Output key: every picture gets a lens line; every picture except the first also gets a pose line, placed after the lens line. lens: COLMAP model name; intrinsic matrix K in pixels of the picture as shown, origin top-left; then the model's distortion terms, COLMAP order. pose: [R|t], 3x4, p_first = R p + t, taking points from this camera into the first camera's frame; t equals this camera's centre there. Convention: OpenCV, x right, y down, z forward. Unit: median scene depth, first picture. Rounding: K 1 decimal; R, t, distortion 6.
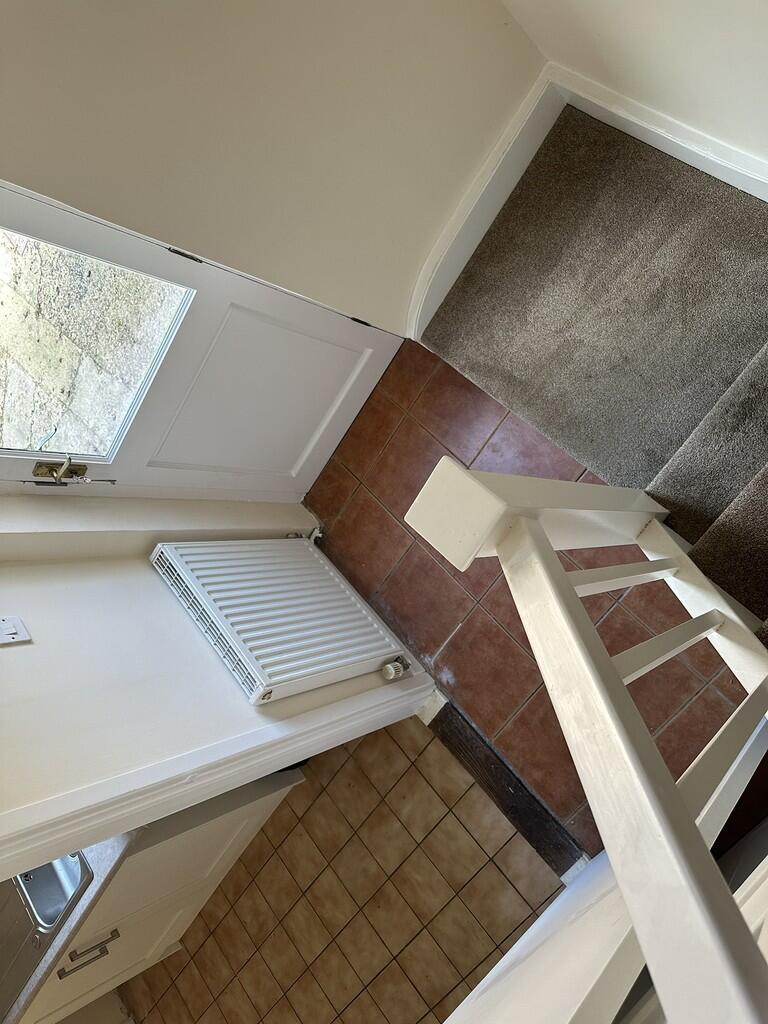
lens RADIAL K [[730.9, 0, 382.7], [0, 730.9, 489.6], [0, 0, 1]] dist [0.091467, -0.114306]
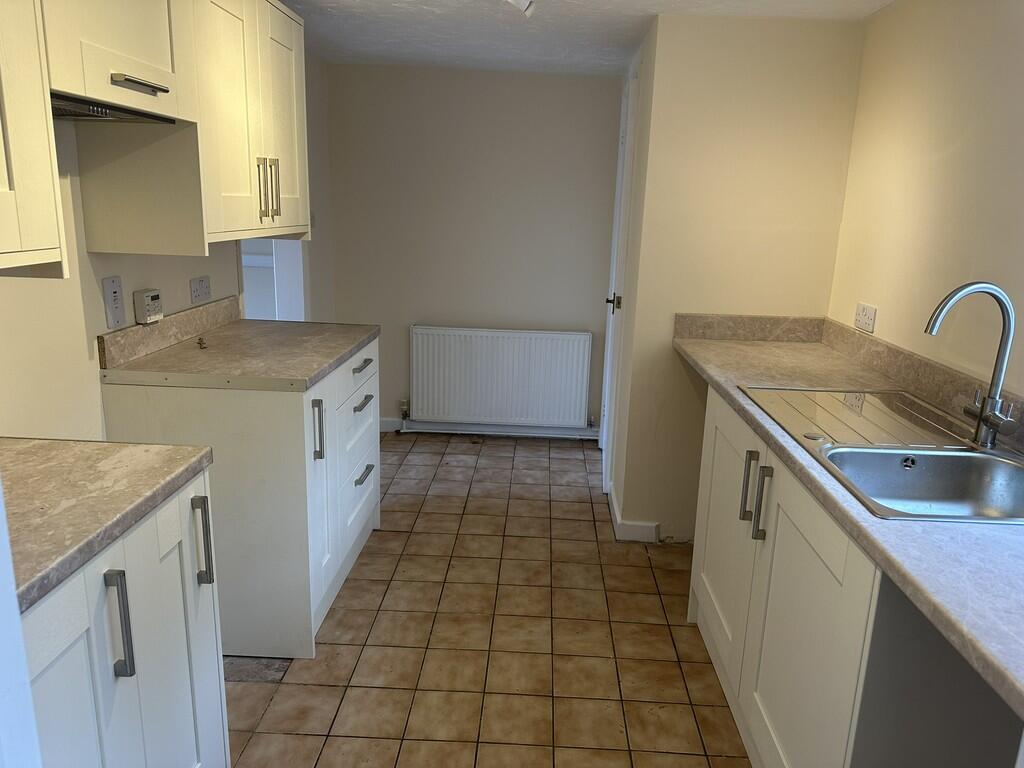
lens RADIAL K [[734.3, 0, 515.2], [0, 734.3, 376.3], [0, 0, 1]] dist [0.091154, -0.116078]
pose [[-0.663966, 0.661058, -0.349502, -0.060709], [-0.600523, -0.192896, 0.775992, 0.202101], [0.445558, 0.725116, 0.525057, 0.381040]]
